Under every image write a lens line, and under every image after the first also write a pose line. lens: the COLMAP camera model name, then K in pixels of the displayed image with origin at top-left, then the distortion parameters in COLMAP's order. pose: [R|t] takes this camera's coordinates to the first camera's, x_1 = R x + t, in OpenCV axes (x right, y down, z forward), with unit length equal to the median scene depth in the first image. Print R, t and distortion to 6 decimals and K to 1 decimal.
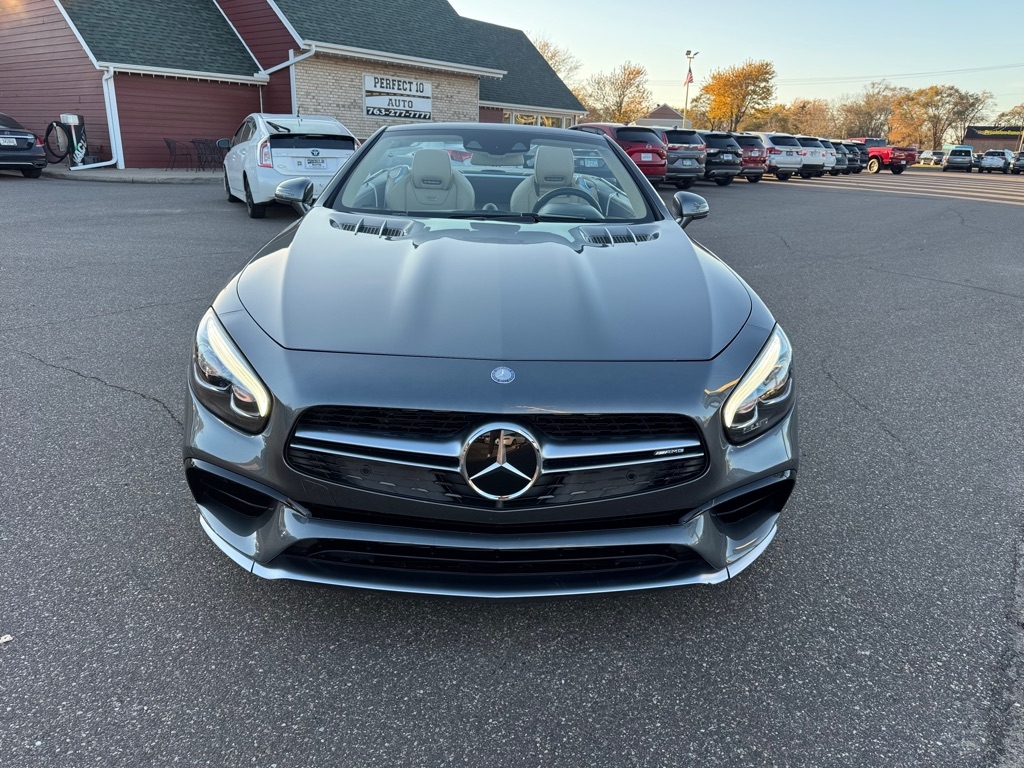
lens RADIAL K [[726.7, 0, 514.8], [0, 726.7, 386.3], [0, 0, 1]] dist [0.008577, -0.008106]
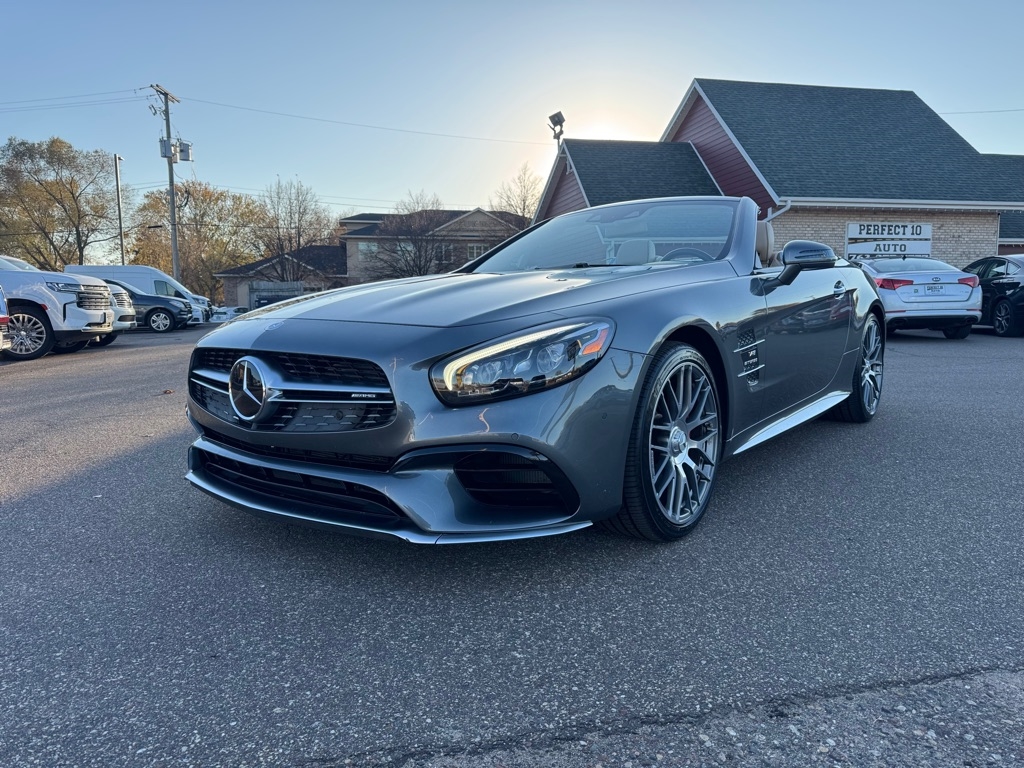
lens RADIAL K [[723.1, 0, 504.3], [0, 723.1, 385.7], [0, 0, 1]] dist [0.028318, -0.033660]
pose [[0.759506, 0.032689, -0.649679, 0.087130], [-0.172337, 0.973161, -0.152505, 0.016592], [0.627257, 0.227792, 0.744755, 0.024906]]
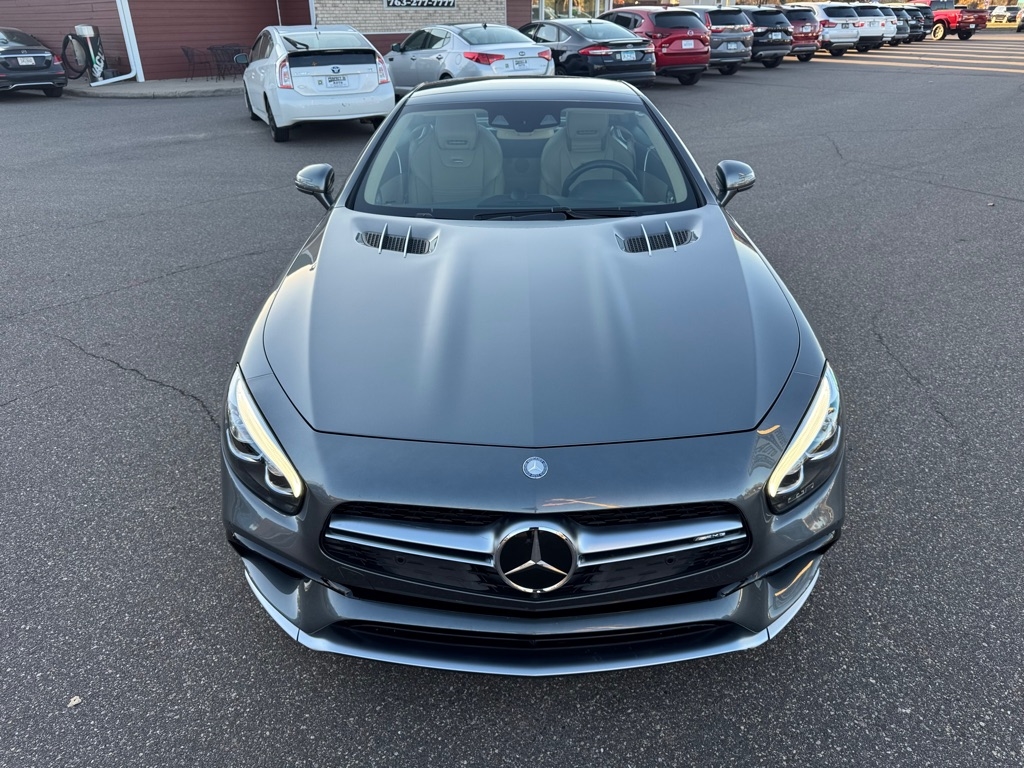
lens RADIAL K [[728.8, 0, 511.0], [0, 728.8, 385.3], [0, 0, 1]] dist [0.000151, -0.001562]
pose [[0.998112, -0.020891, -0.057758, 0.000654], [0.029071, 0.989058, 0.144636, -0.020389], [0.054105, -0.146042, 0.987798, 0.004189]]
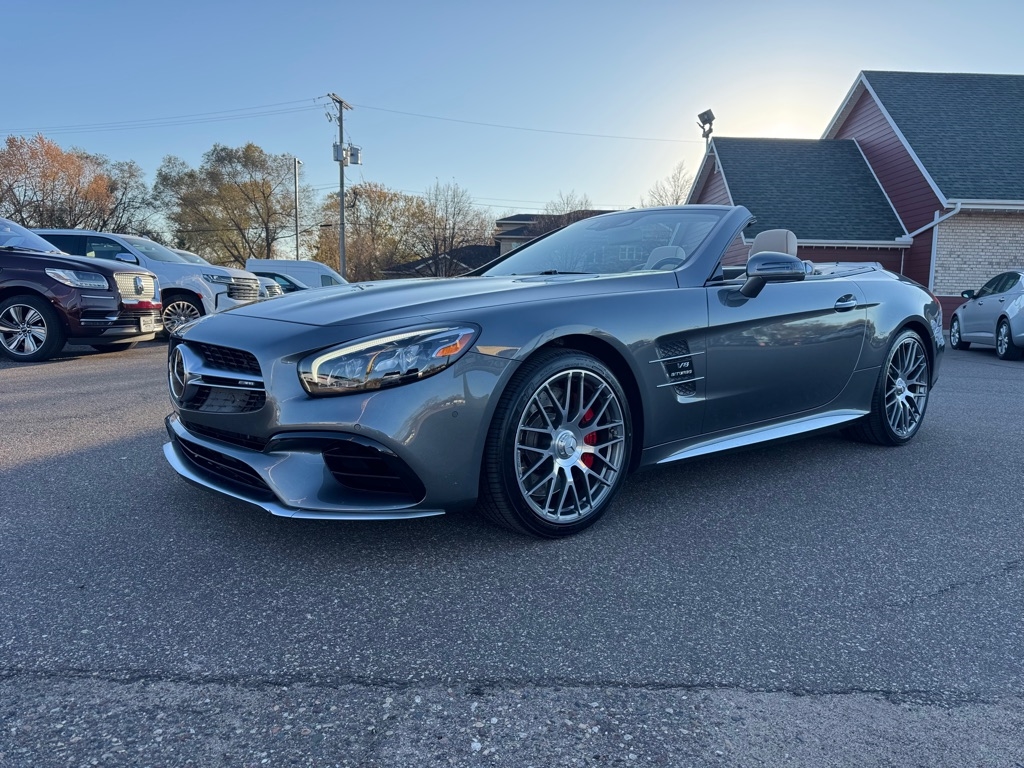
lens RADIAL K [[723.1, 0, 504.3], [0, 723.1, 385.7], [0, 0, 1]] dist [0.028318, -0.033660]
pose [[0.602780, 0.071456, -0.794702, 0.119223], [-0.254793, 0.961075, -0.106845, 0.009397], [0.756133, 0.266888, 0.597523, 0.046553]]
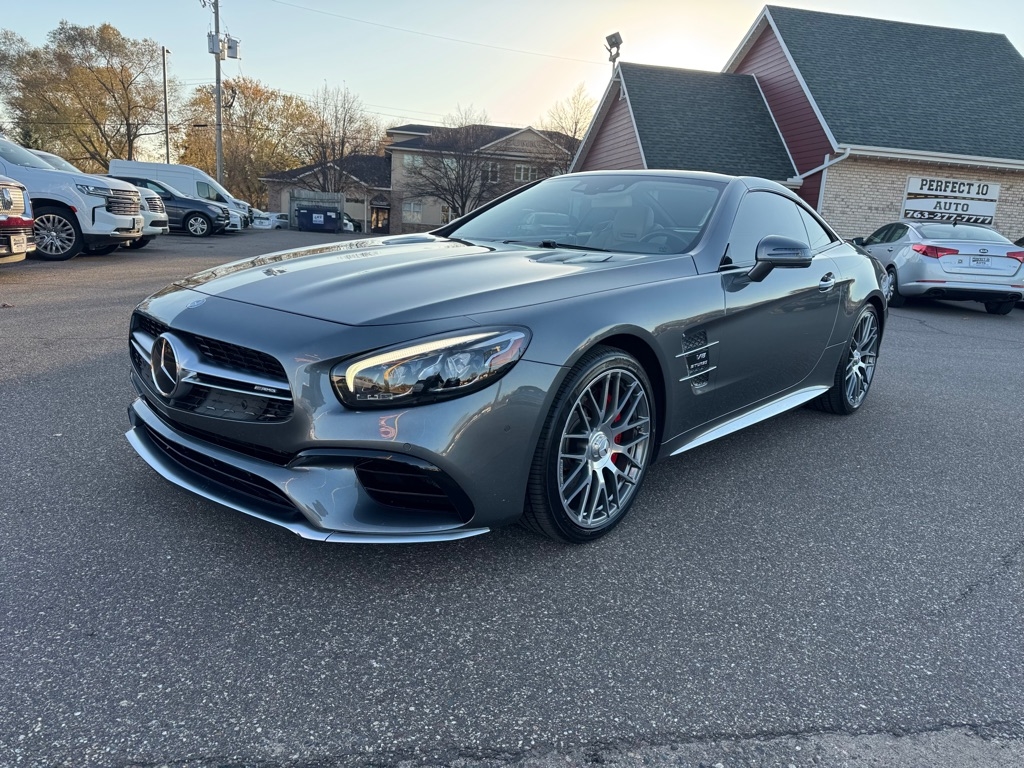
lens RADIAL K [[724.2, 0, 504.6], [0, 724.2, 387.4], [0, 0, 1]] dist [0.025896, -0.029966]
pose [[0.717421, 0.166093, -0.676550, 0.097770], [-0.259703, 0.964921, -0.038504, 0.003184], [0.646422, 0.203326, 0.735390, 0.033501]]
